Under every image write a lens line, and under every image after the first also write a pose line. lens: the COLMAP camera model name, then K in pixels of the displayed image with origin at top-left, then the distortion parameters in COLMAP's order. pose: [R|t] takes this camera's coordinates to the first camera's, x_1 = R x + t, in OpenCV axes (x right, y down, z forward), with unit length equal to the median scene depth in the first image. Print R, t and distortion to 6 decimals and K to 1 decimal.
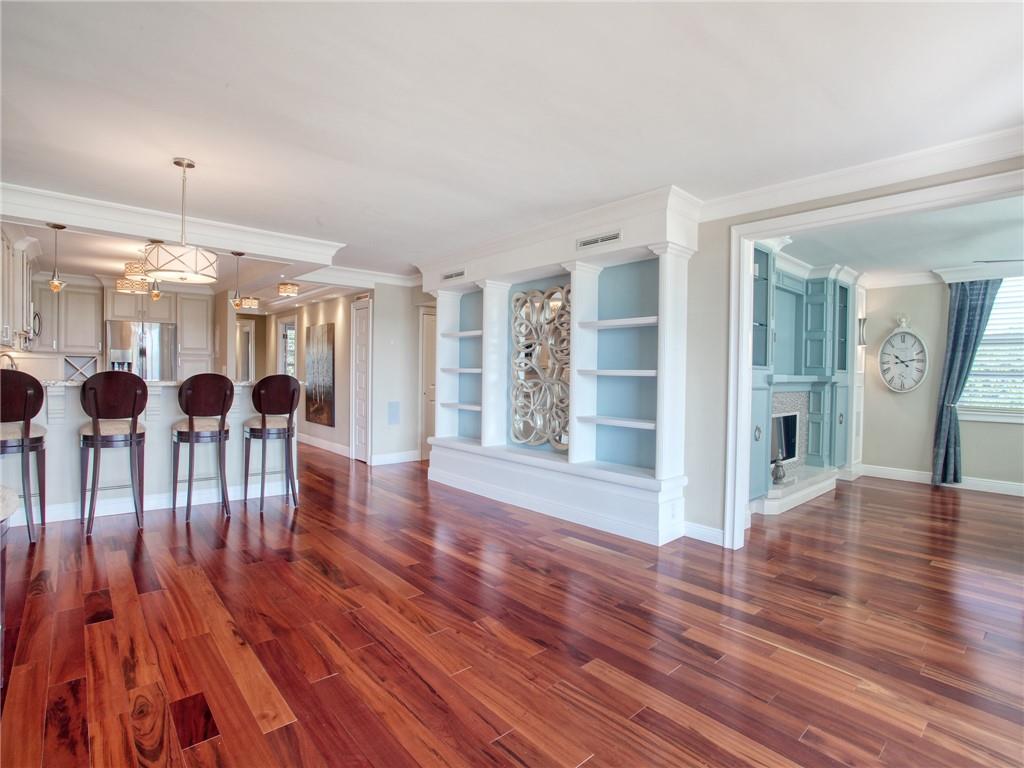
lens RADIAL K [[503.2, 0, 506.4], [0, 503.2, 386.8], [0, 0, 1]] dist [-0.066656, 0.026931]
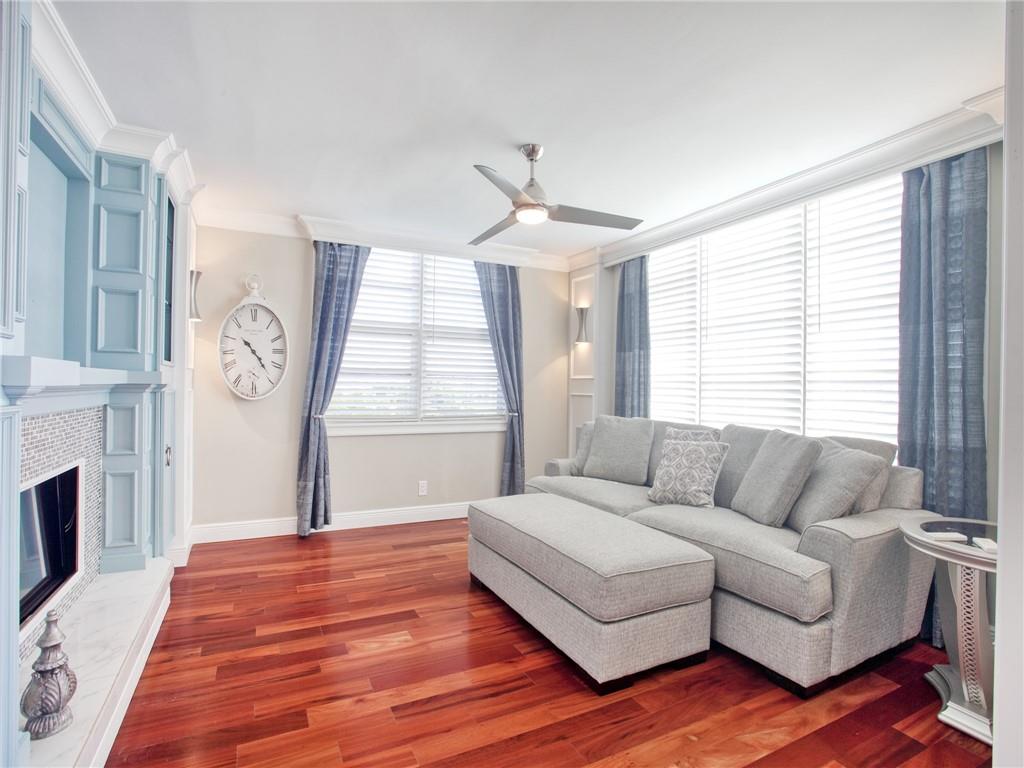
lens RADIAL K [[503.2, 0, 506.4], [0, 503.2, 386.8], [0, 0, 1]] dist [-0.066656, 0.026931]
pose [[0.242323, -0.012433, 0.970116, 0.285199], [0.012461, 0.999875, 0.009702, -0.008067], [-0.970116, 0.009737, 0.242448, 0.556884]]
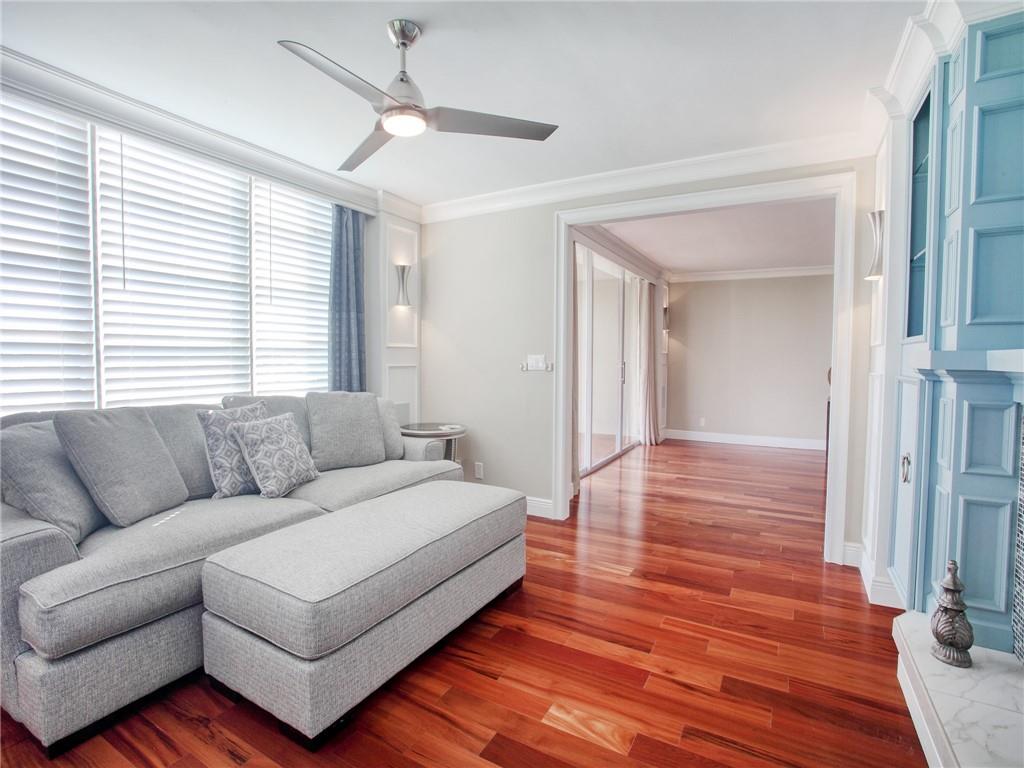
lens RADIAL K [[500.9, 0, 512.0], [0, 500.9, 384.0], [0, 0, 1]] dist [-0.061224, 0.022457]
pose [[-0.939121, -0.003898, -0.343564, 0.840751], [-0.029268, 0.997209, 0.068689, -0.012101], [0.342338, 0.074563, -0.936614, 1.036552]]
